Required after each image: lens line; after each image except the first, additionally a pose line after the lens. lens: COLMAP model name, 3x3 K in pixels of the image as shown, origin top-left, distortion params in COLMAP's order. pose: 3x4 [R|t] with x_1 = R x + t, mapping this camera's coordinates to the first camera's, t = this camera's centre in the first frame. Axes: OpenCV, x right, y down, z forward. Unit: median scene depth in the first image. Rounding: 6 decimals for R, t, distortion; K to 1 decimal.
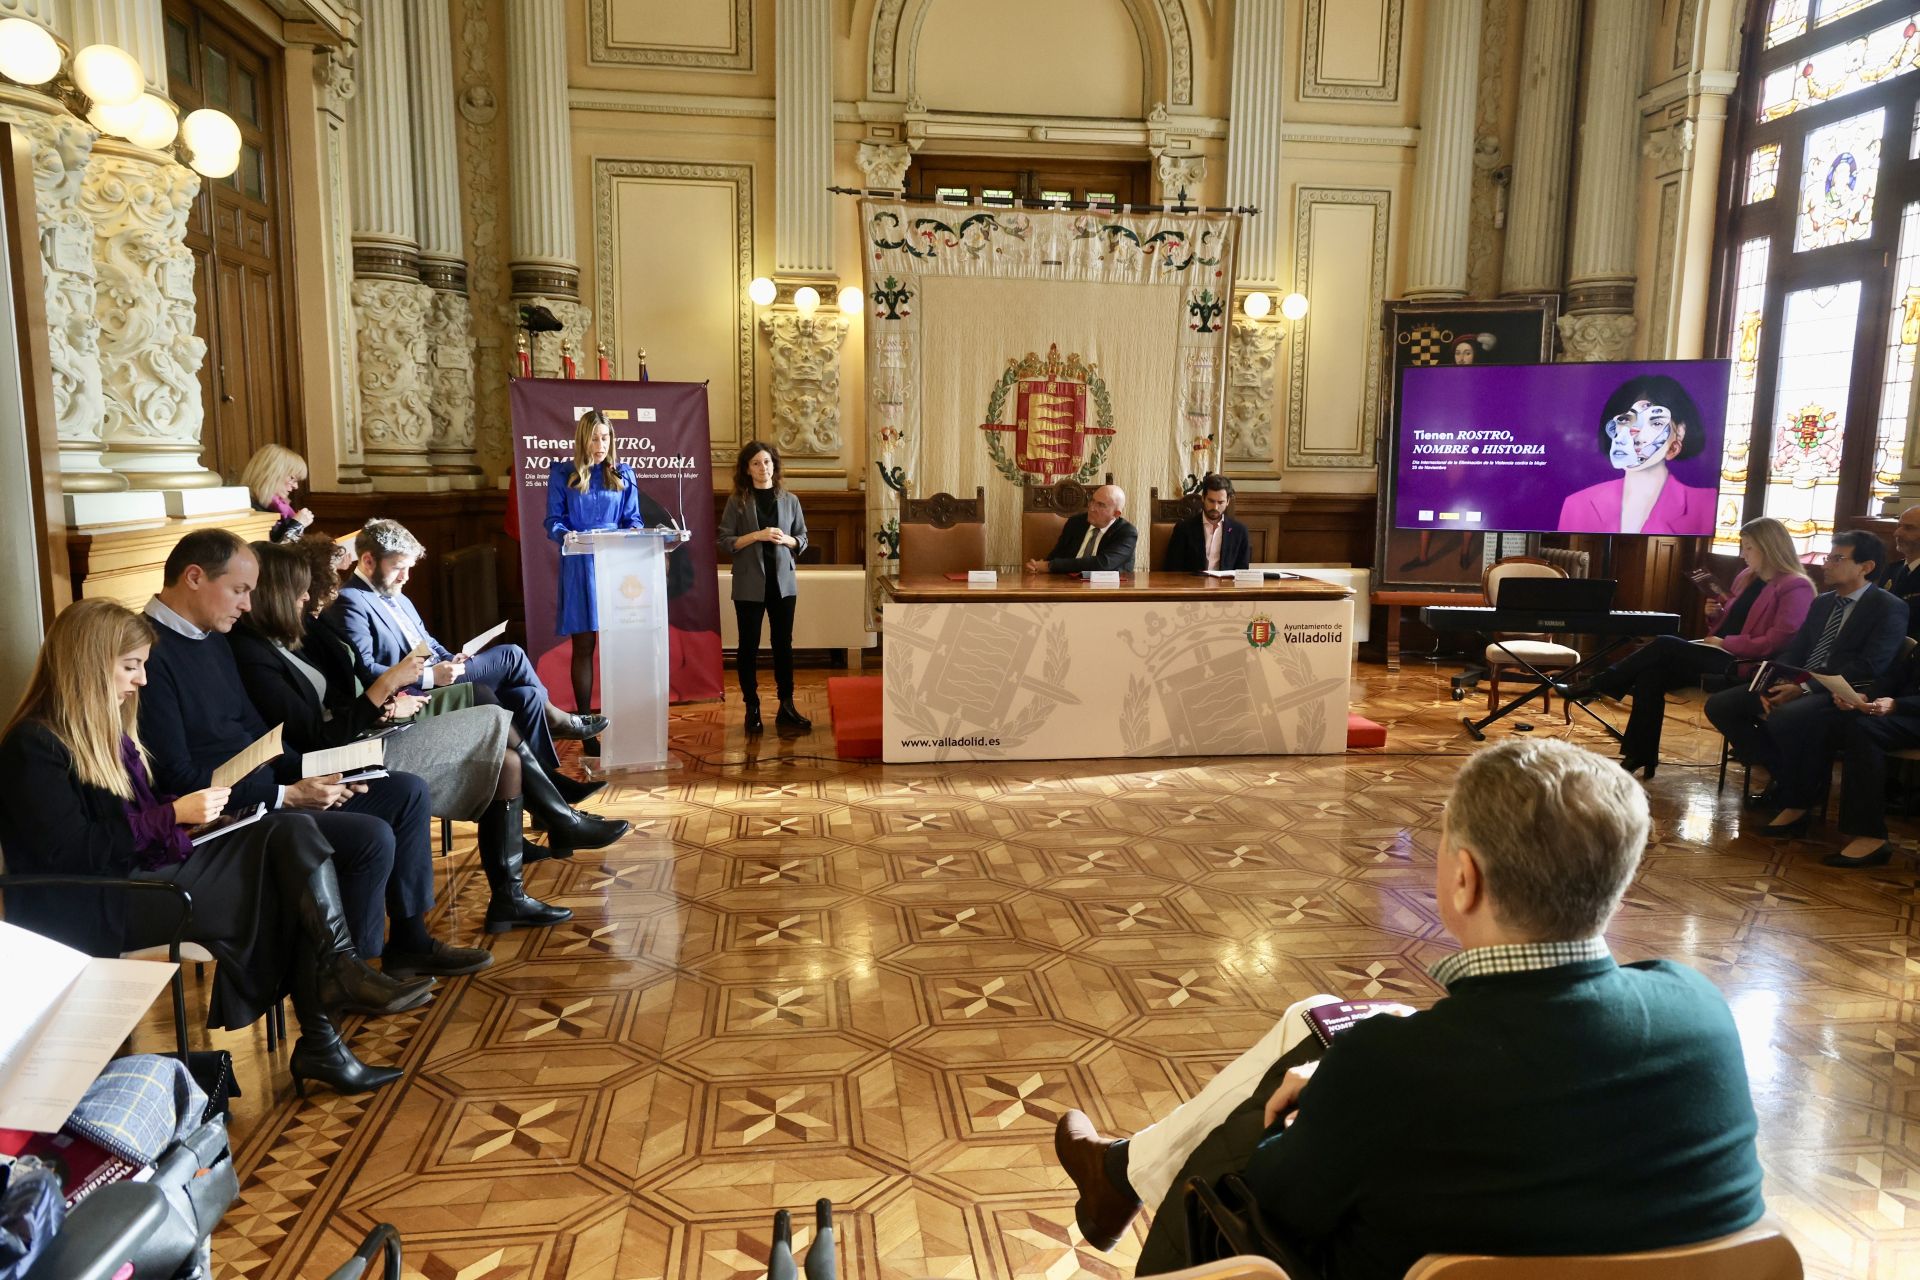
lens RADIAL K [[1323.5, 0, 968.8], [0, 1323.5, 646.3], [0, 0, 1]] dist [0.020183, -0.005962]
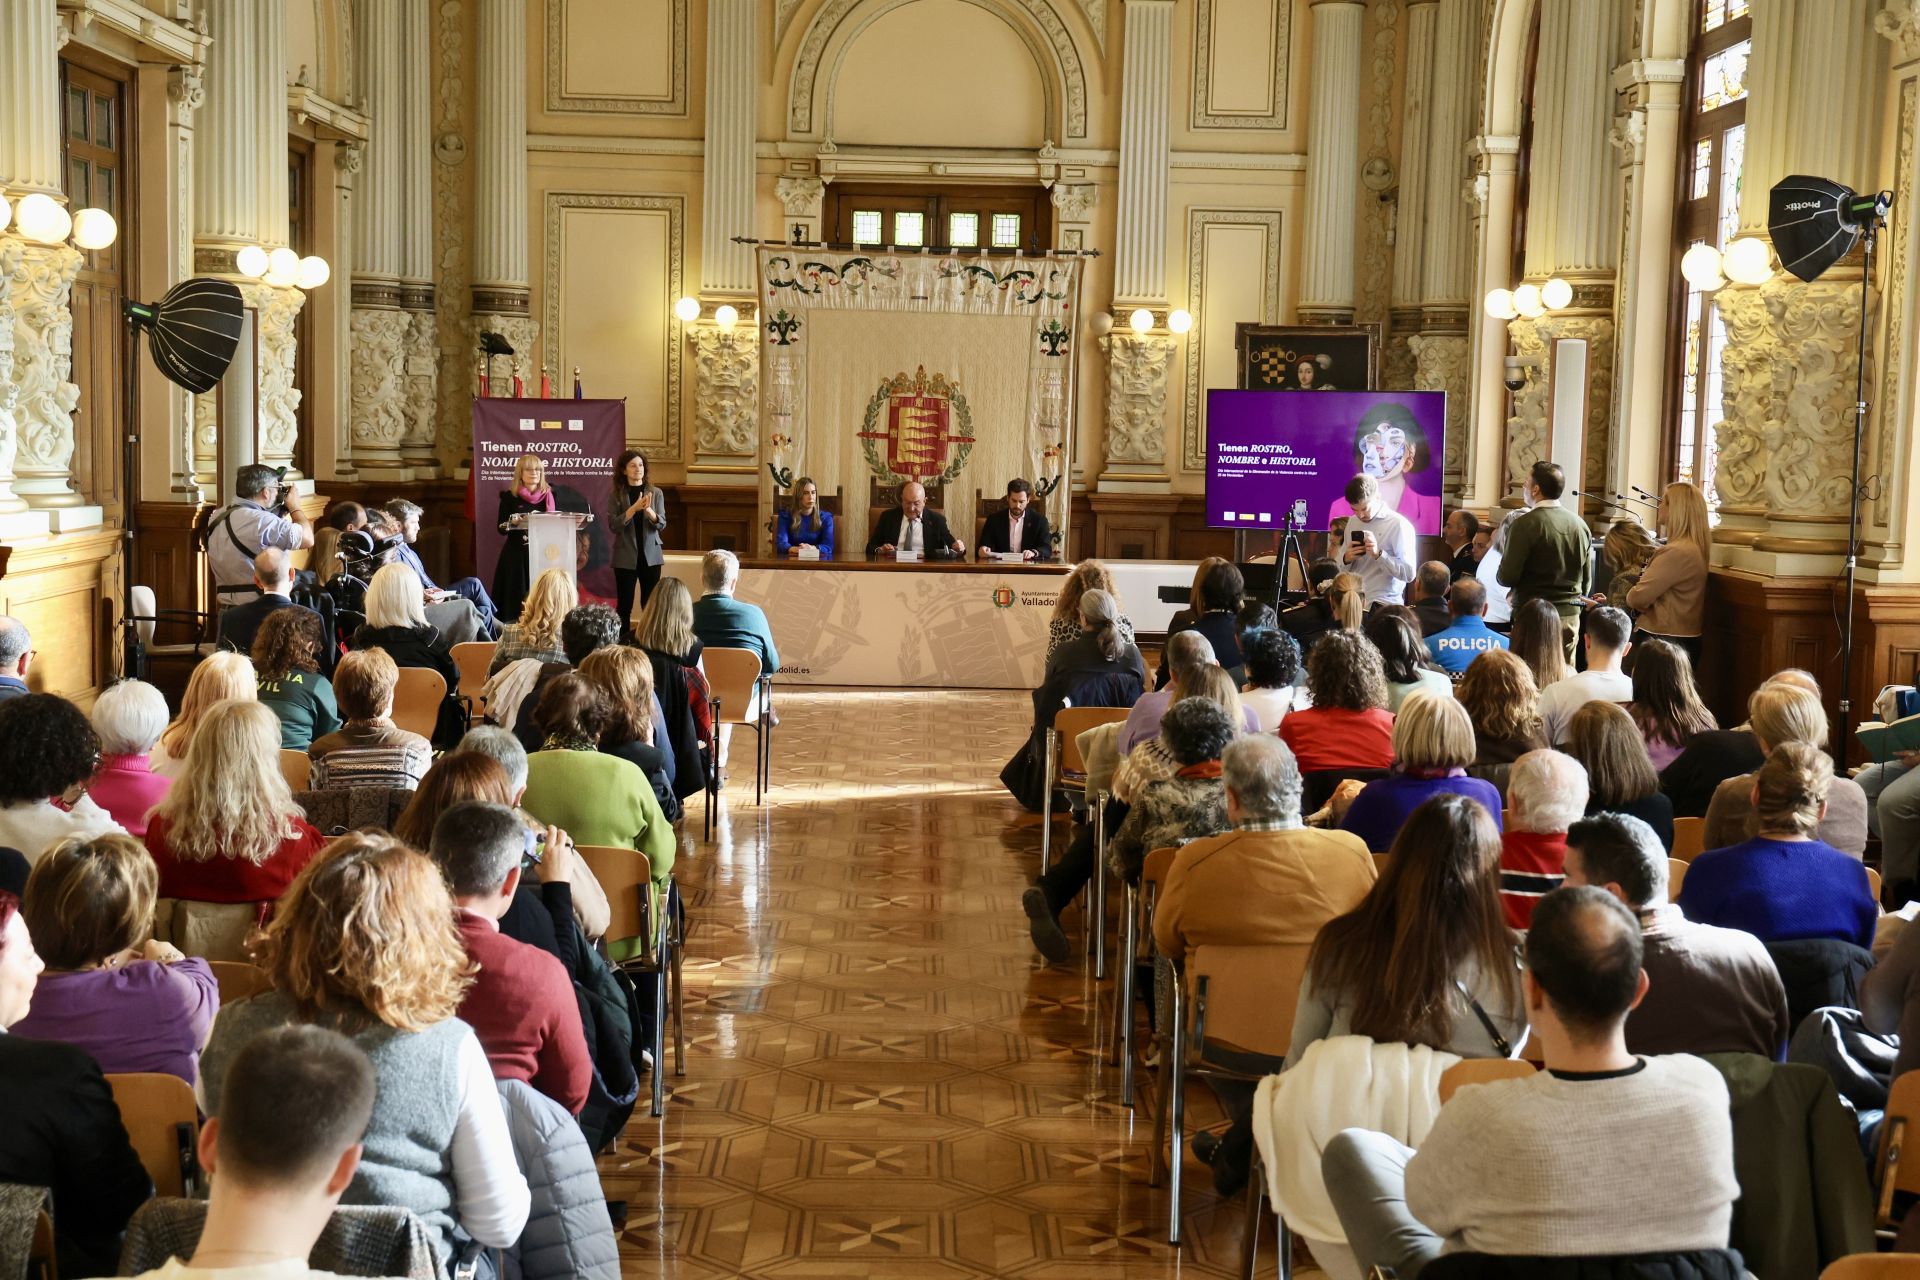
lens RADIAL K [[2748.9, 0, 973.2], [0, 2748.9, 639.7], [0, 0, 1]] dist [0.117857, 0.000000]
pose [[0.991889, 0.023525, -0.124912, 0.414828], [-0.030536, 0.998046, -0.054514, 0.144018], [0.123385, 0.057886, 0.990669, -1.377028]]
